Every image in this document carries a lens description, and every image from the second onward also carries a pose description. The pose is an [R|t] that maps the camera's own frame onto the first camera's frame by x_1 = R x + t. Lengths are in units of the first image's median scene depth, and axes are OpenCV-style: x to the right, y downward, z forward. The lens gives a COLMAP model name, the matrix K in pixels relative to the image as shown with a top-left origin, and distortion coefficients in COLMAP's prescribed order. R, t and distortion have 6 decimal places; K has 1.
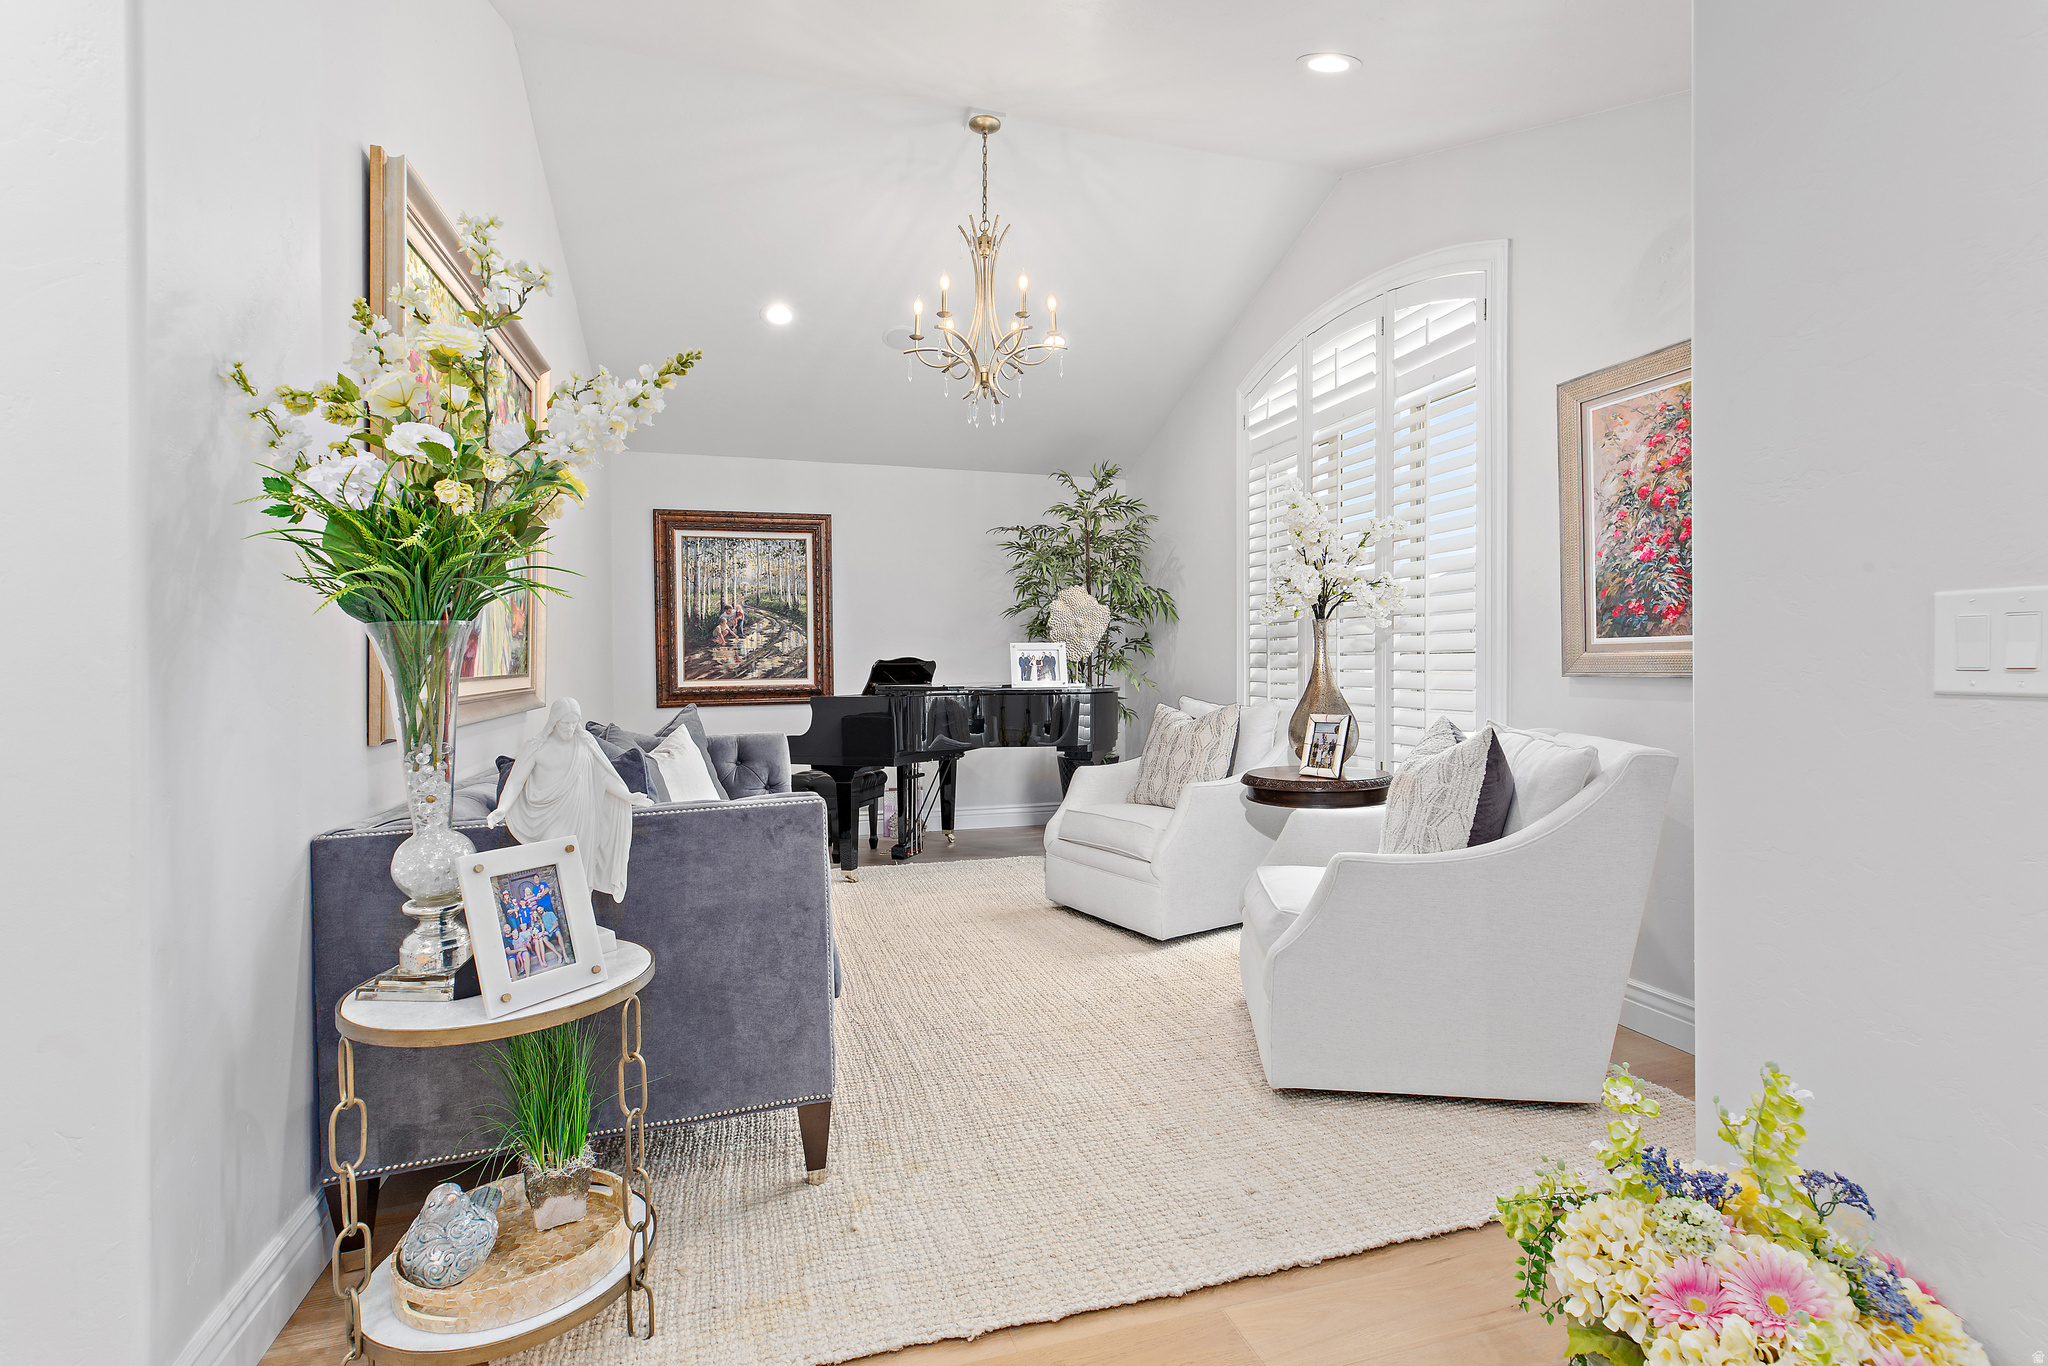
lens RADIAL K [[959.6, 0, 1041.0], [0, 959.6, 668.2], [0, 0, 1]] dist [0.007248, -0.000523]
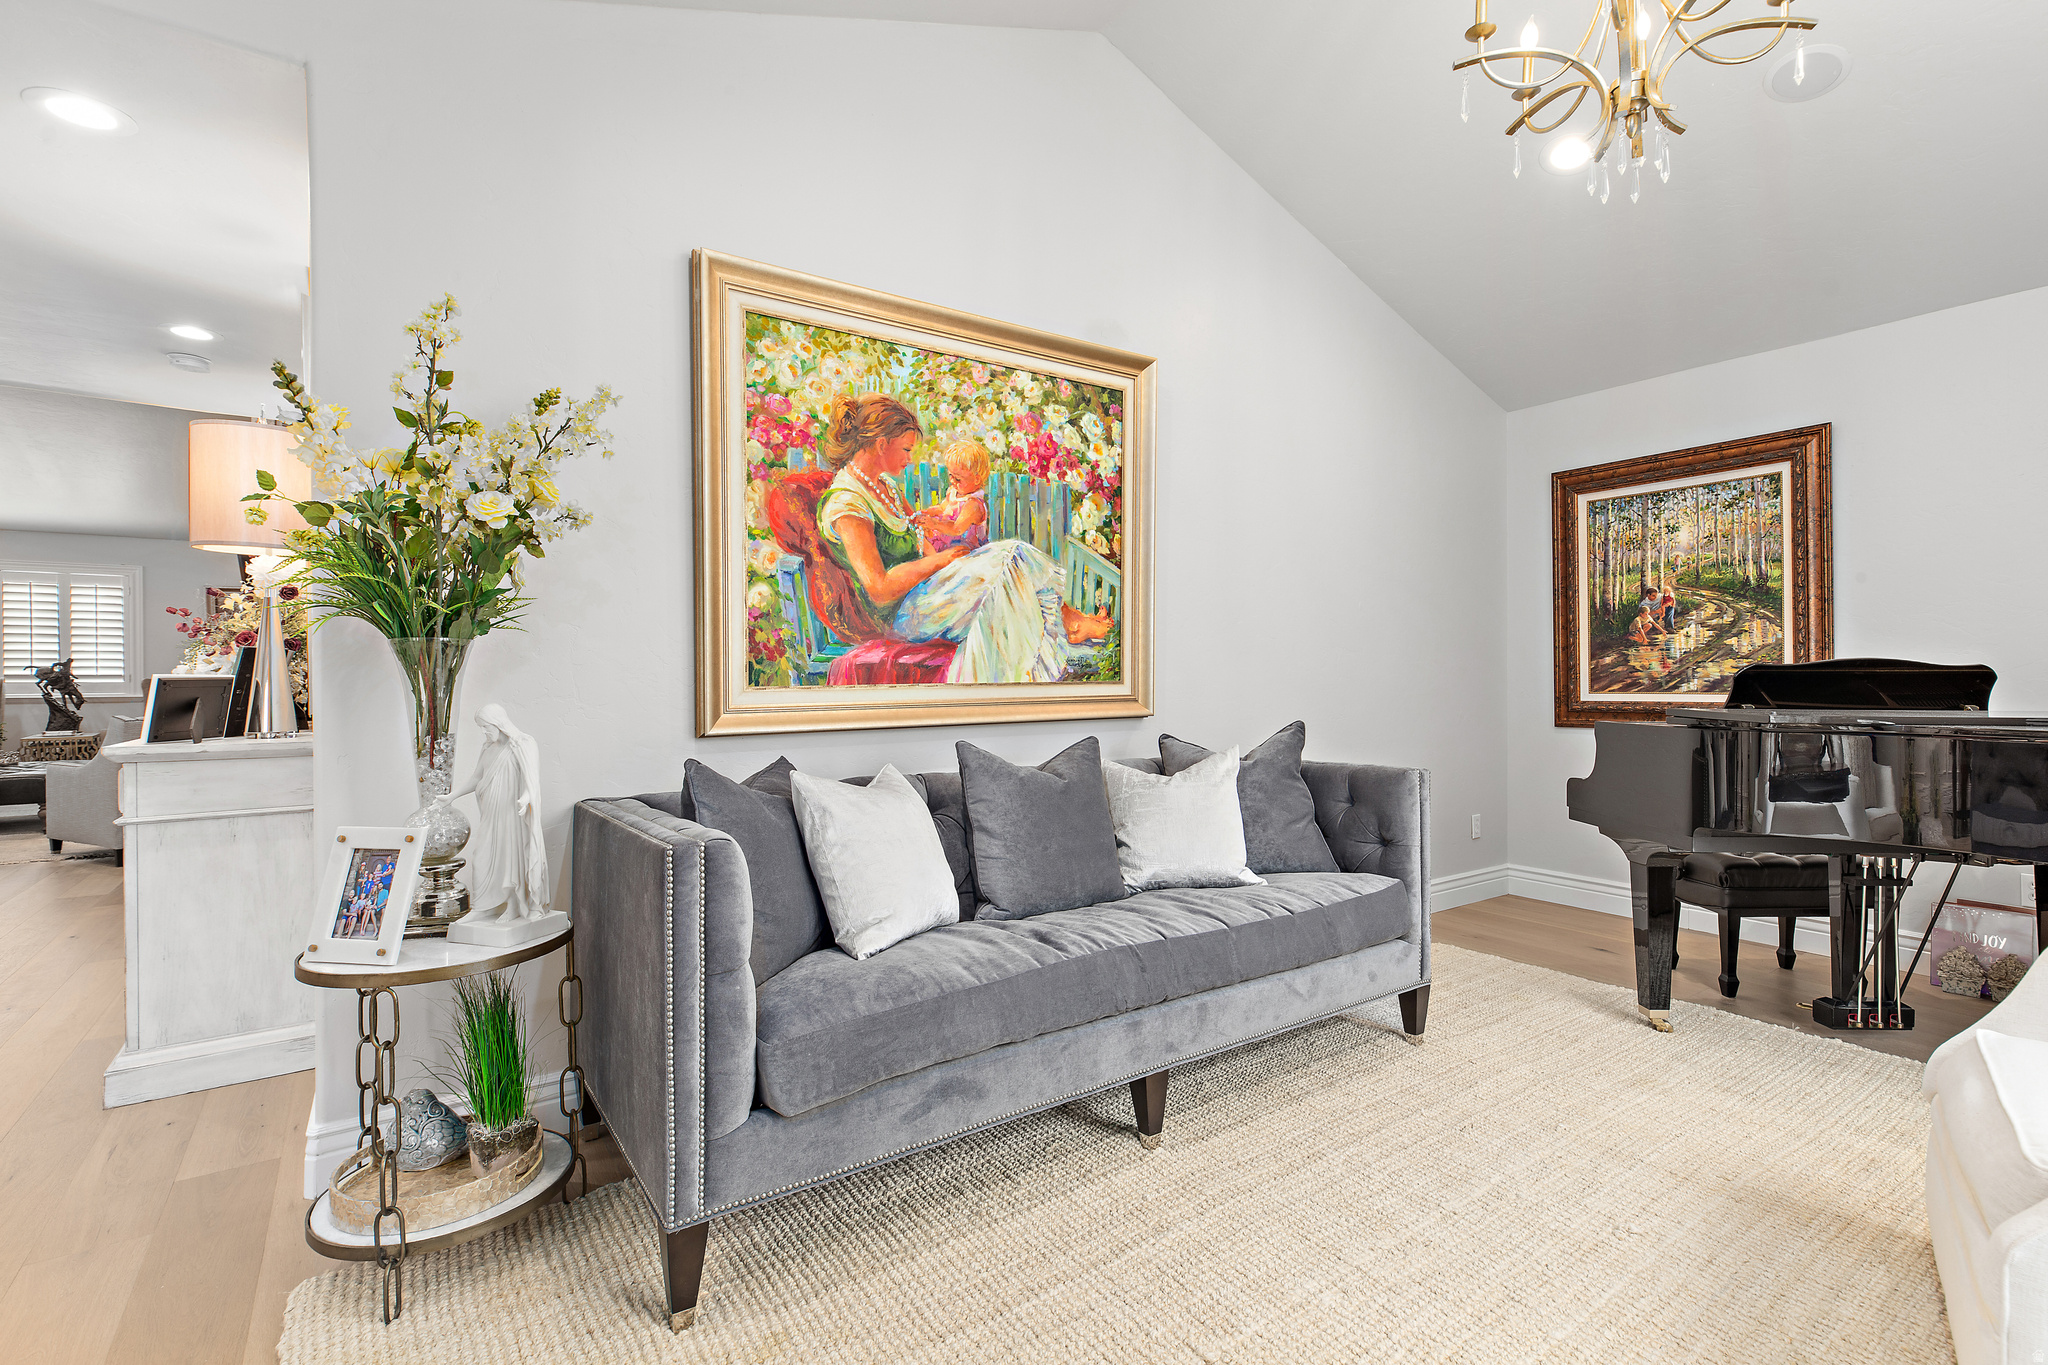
lens RADIAL K [[959.6, 0, 1040.9], [0, 959.6, 671.0], [0, 0, 1]] dist [0.007248, -0.000523]
pose [[0.313019, 0.002381, -0.949744, 0.770976], [-0.004458, 0.999990, 0.001038, -0.010425], [0.949736, 0.003909, 0.313026, 1.297670]]
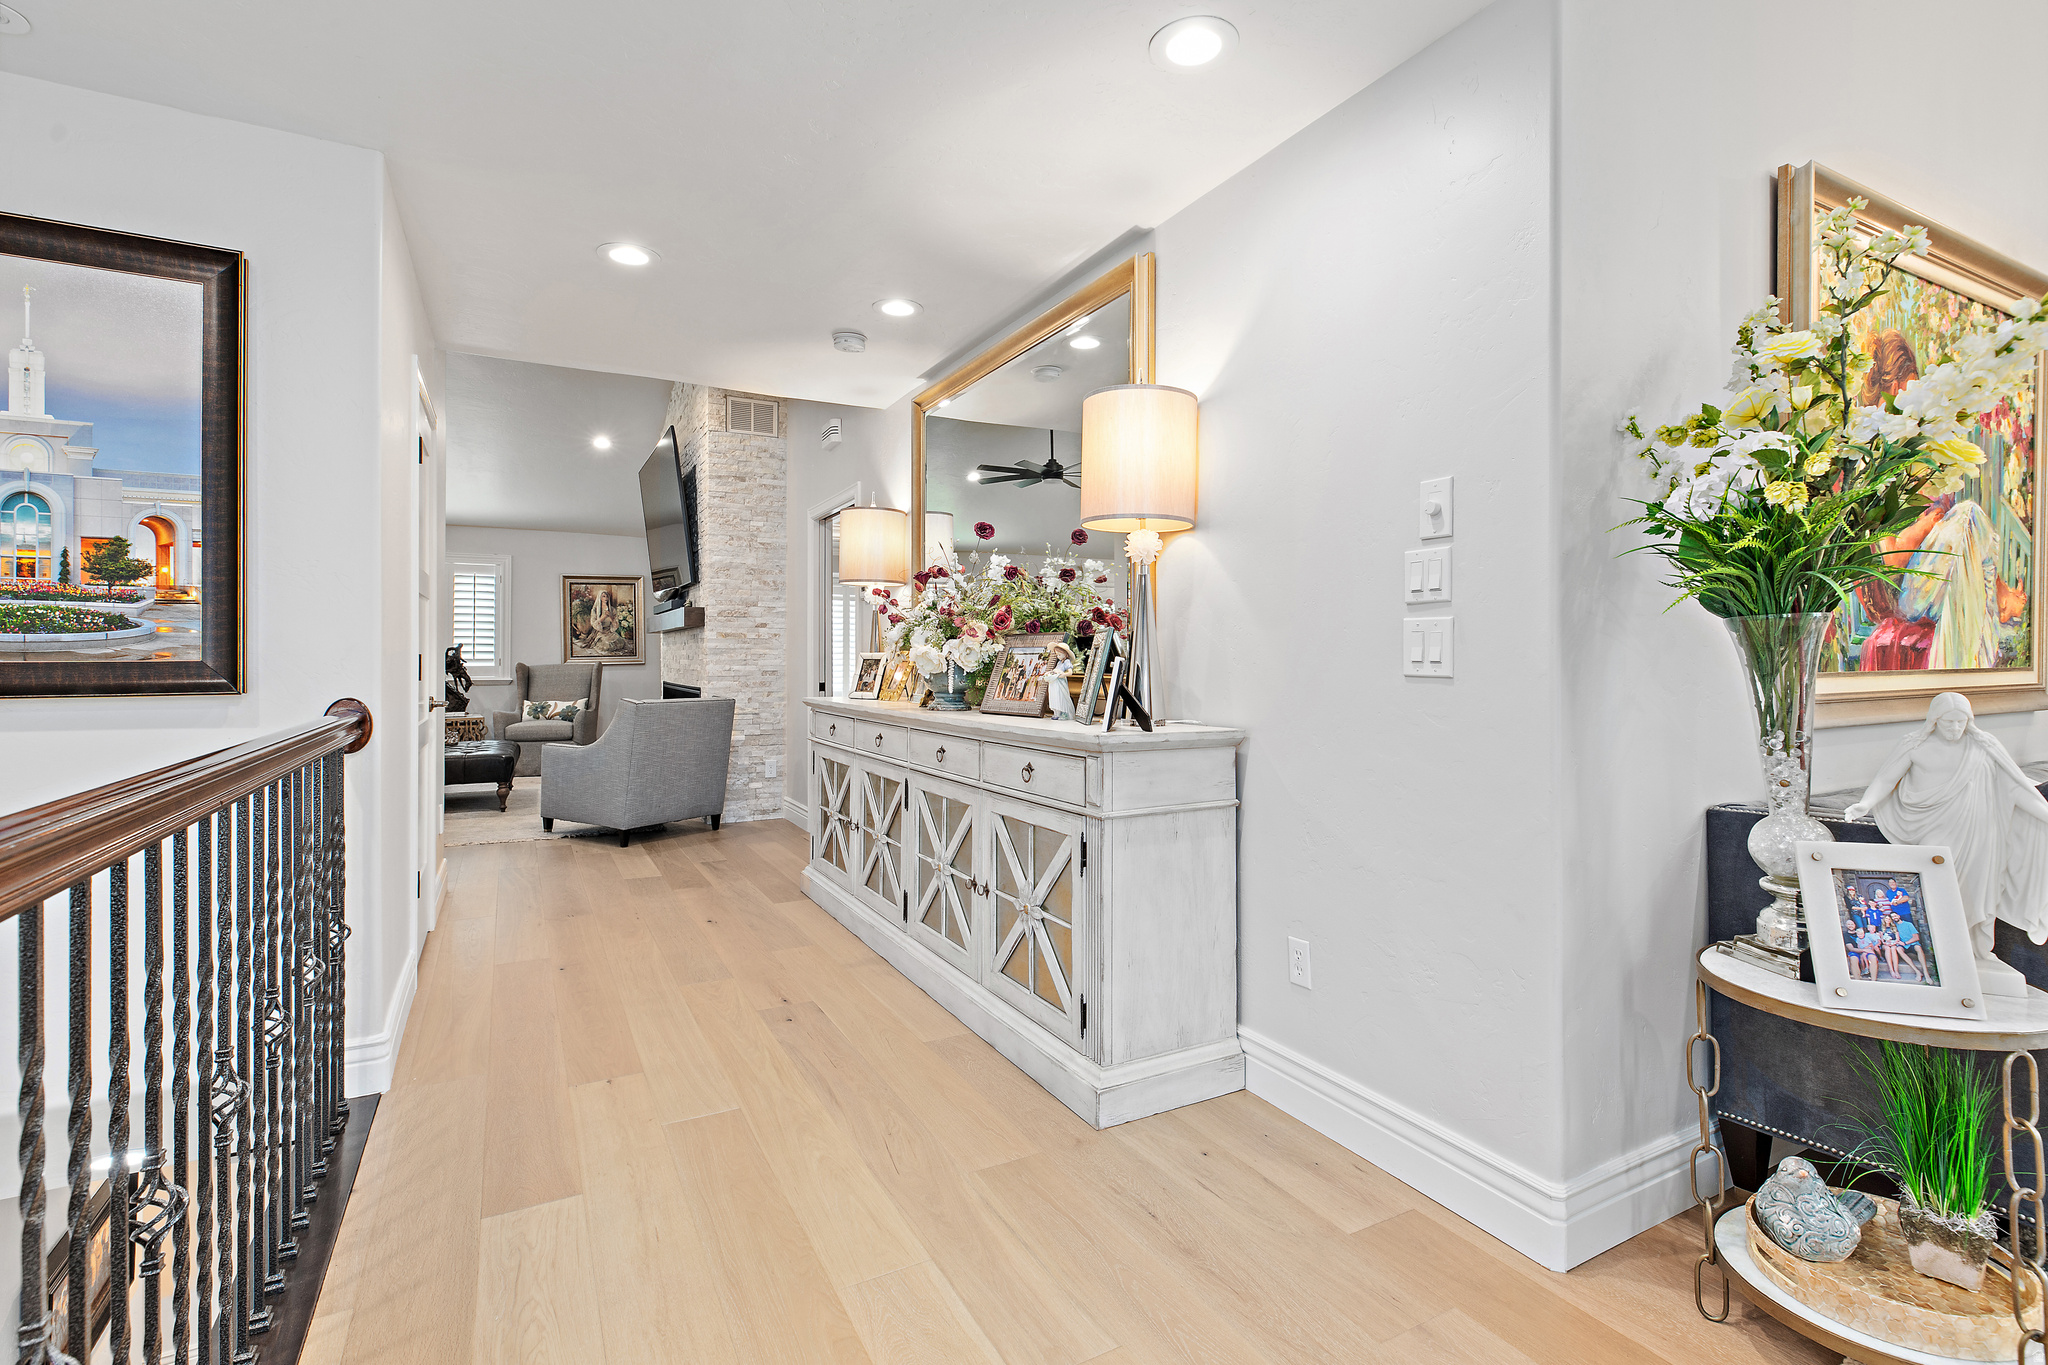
lens RADIAL K [[959.6, 0, 1052.6], [0, 959.6, 645.9], [0, 0, 1]] dist [0.007248, -0.000523]
pose [[0.213265, -0.007913, -0.976962, 0.212135], [-0.004821, 0.999947, -0.009151, -0.000813], [0.976983, 0.006661, 0.213215, -0.006573]]
